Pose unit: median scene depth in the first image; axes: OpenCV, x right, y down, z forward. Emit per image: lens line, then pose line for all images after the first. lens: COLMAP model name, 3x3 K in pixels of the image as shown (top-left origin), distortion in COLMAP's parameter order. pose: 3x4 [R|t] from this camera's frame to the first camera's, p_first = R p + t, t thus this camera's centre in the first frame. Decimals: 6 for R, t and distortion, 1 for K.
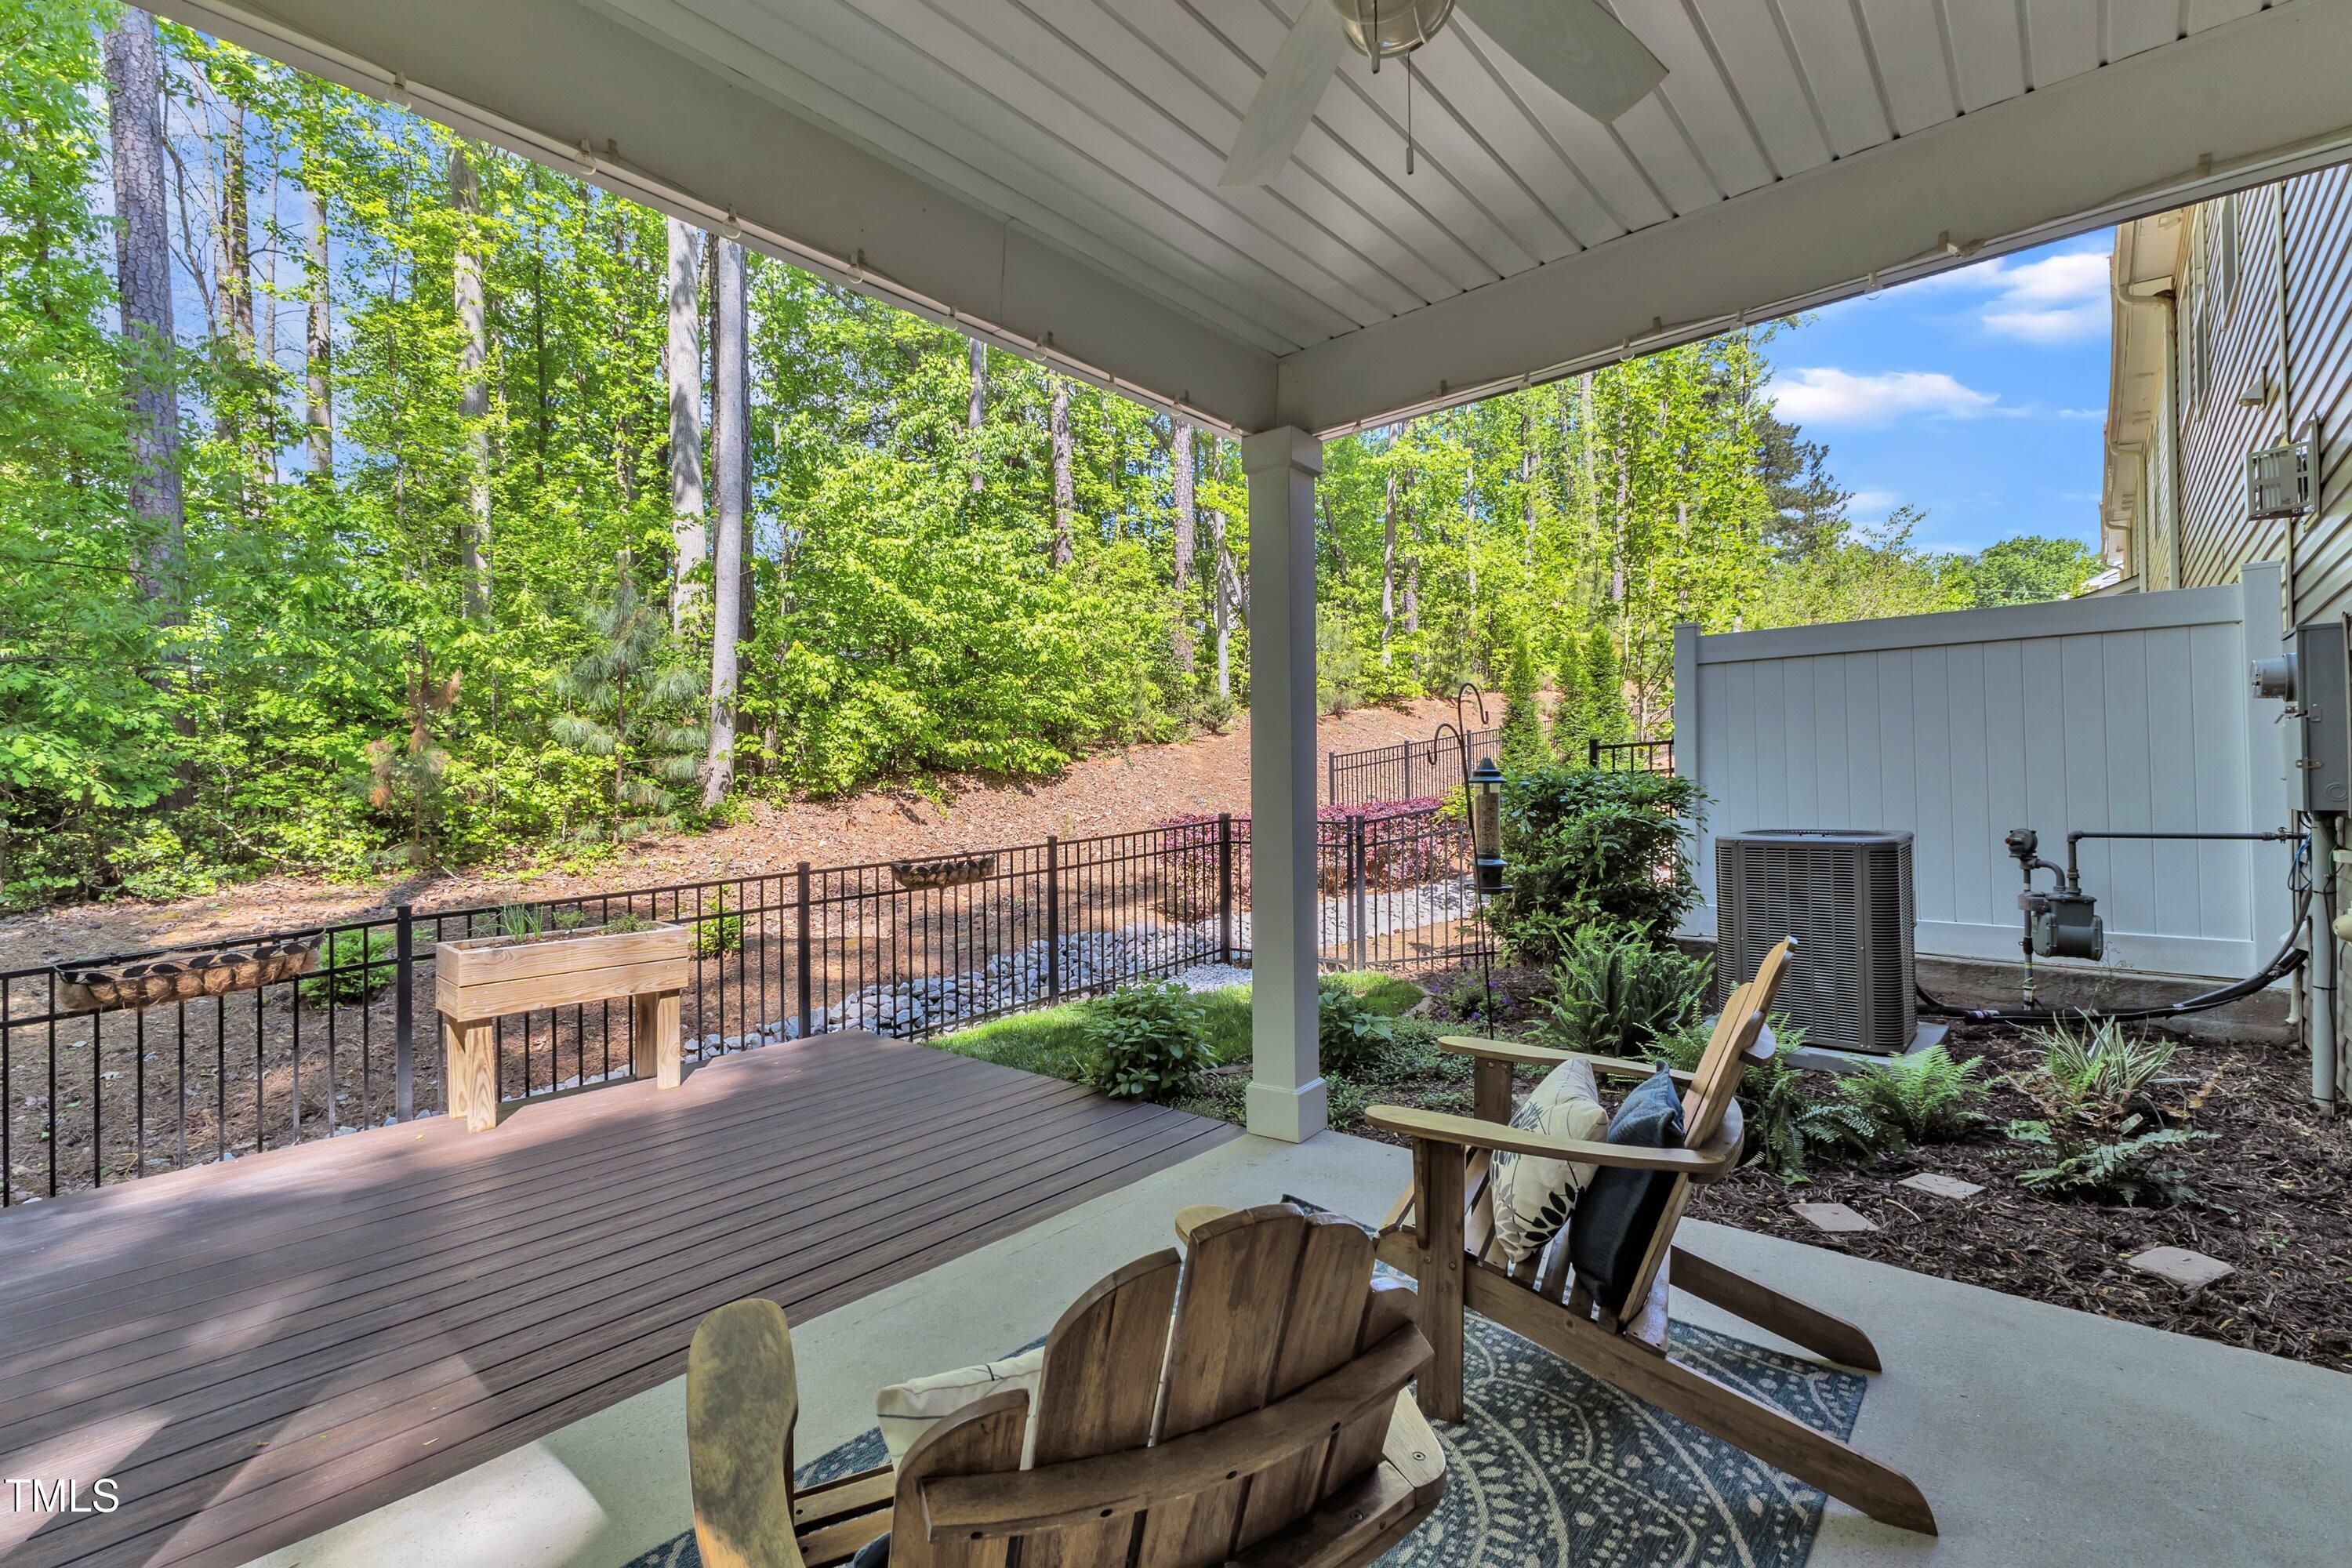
lens RADIAL K [[1053.4, 0, 1178.5], [0, 1053.4, 785.9], [0, 0, 1]] dist [-0.001743, -0.000480]
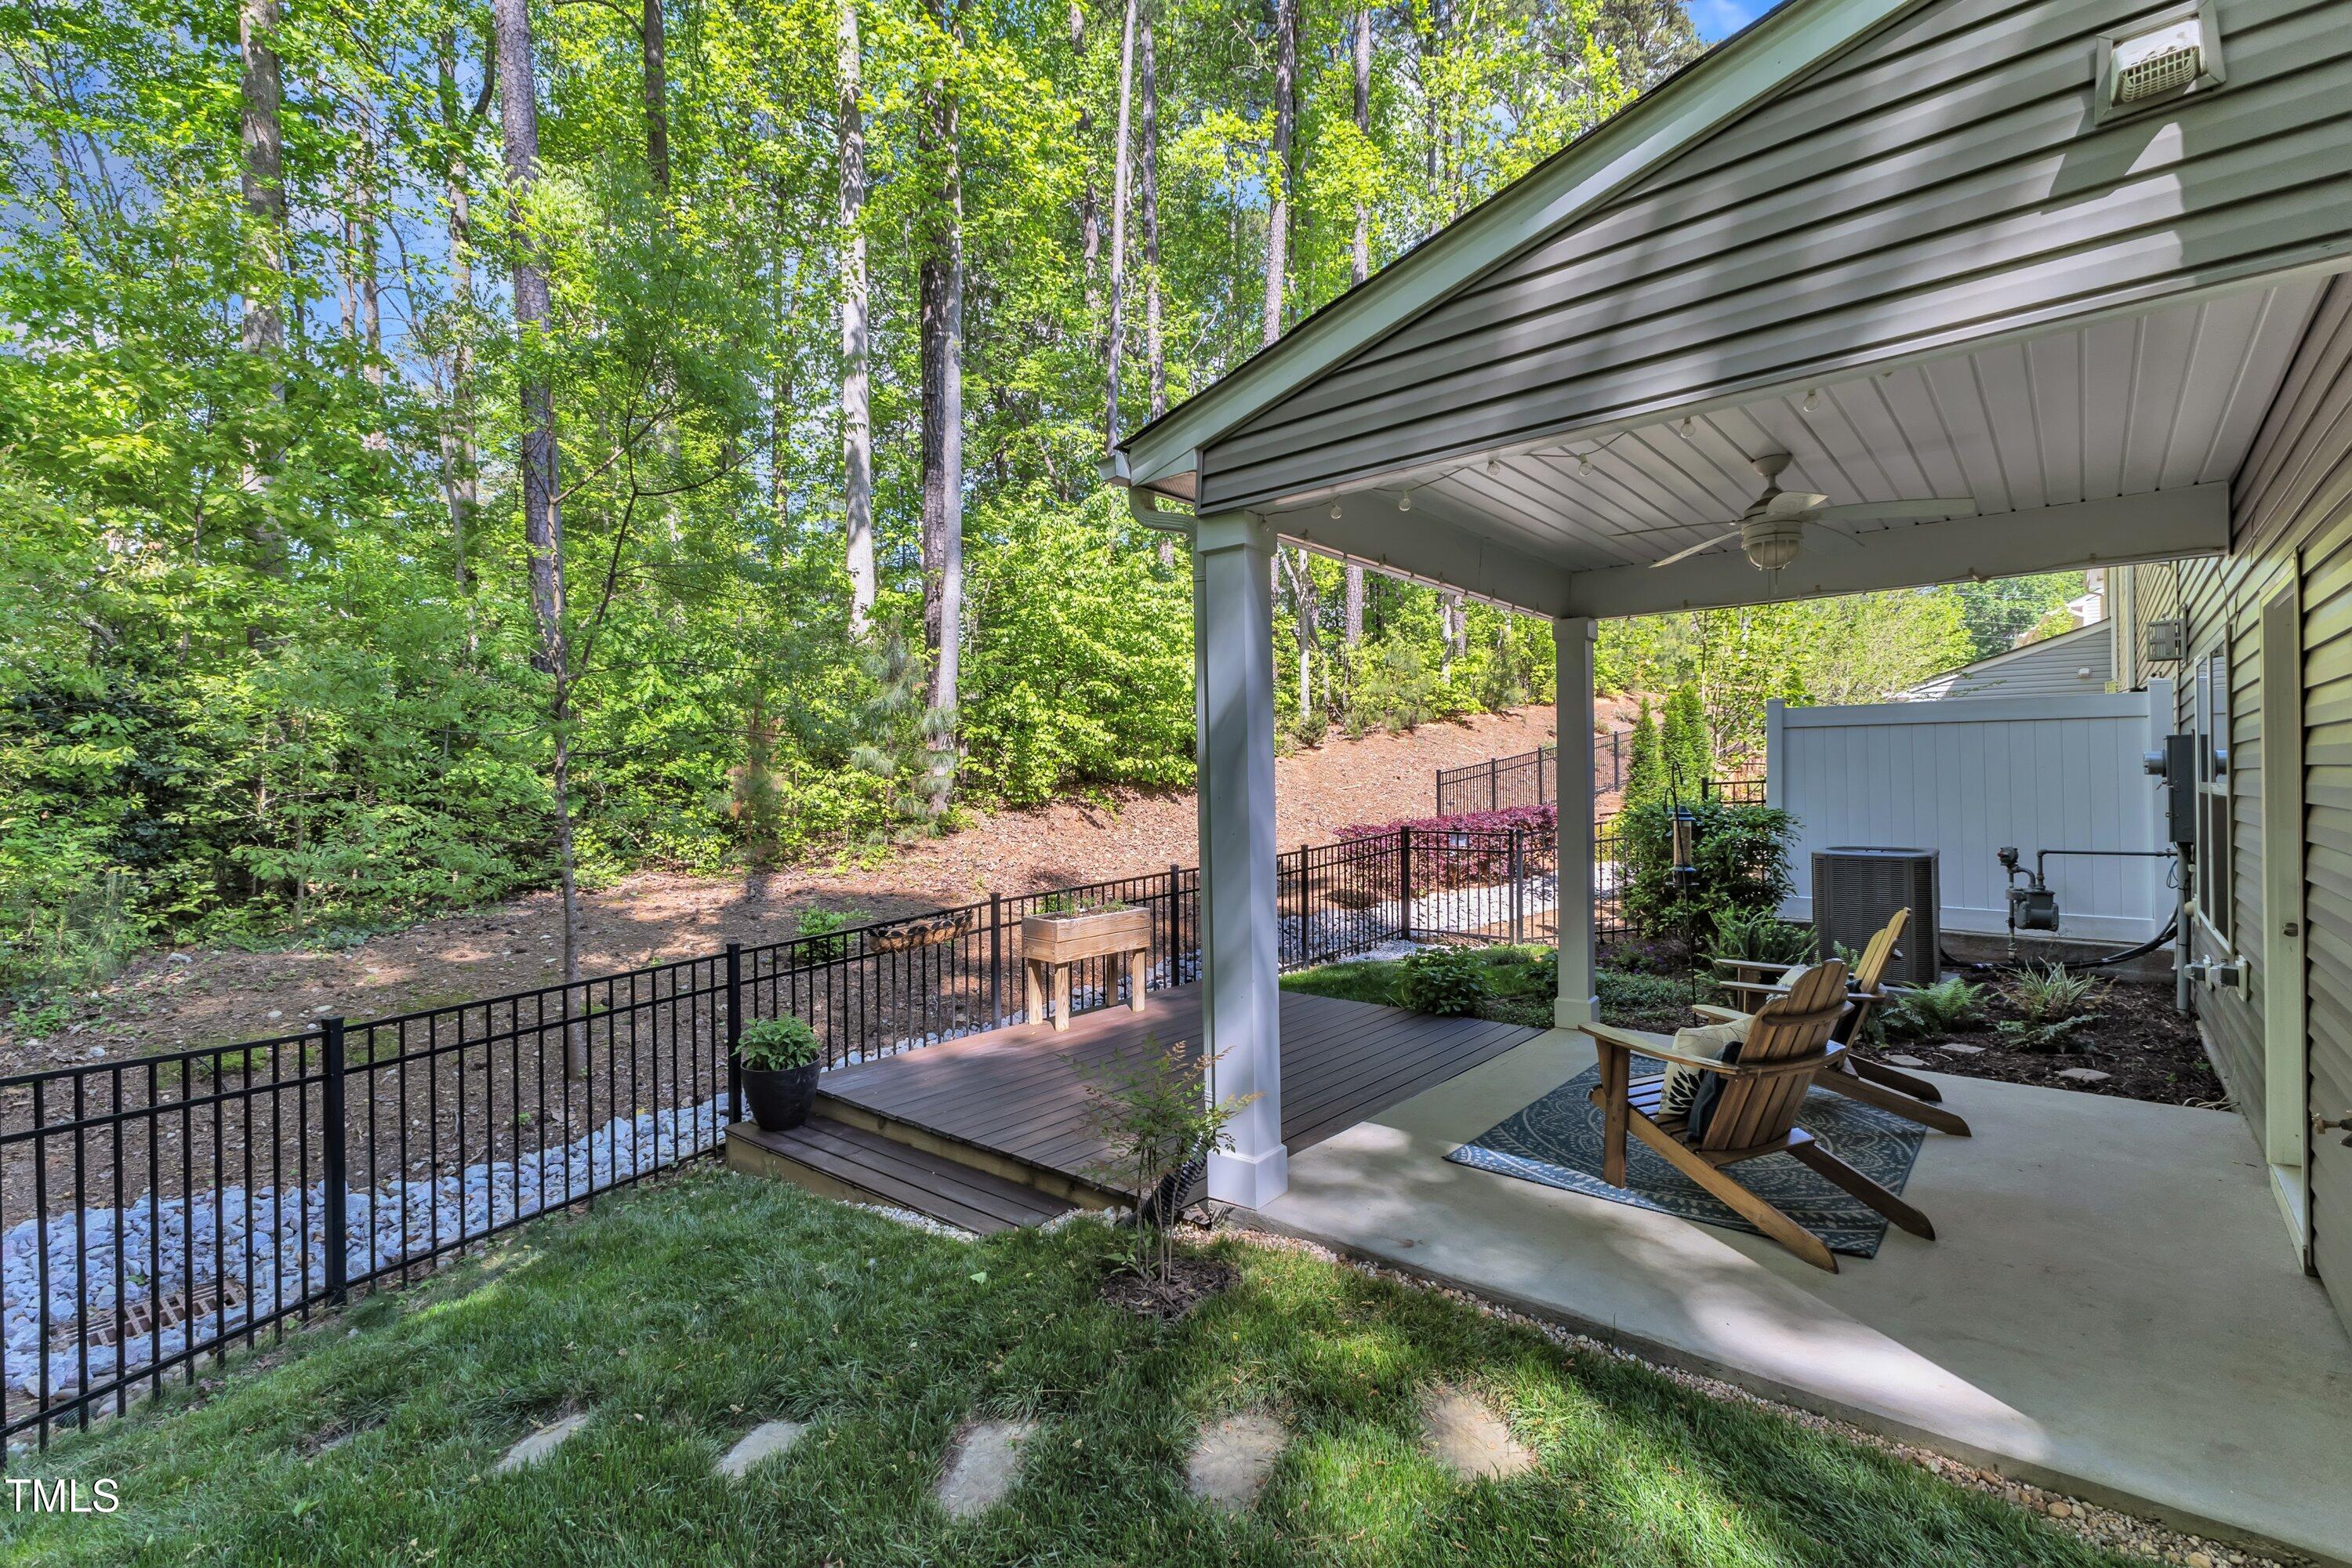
lens RADIAL K [[1053.4, 0, 1173.6], [0, 1053.4, 783.6], [0, 0, 1]] dist [-0.001743, -0.000480]
pose [[0.999991, 0.003290, 0.002611, -0.390212], [-0.003303, 0.999982, 0.005048, -0.051168], [-0.002594, -0.005057, 0.999984, -0.492767]]
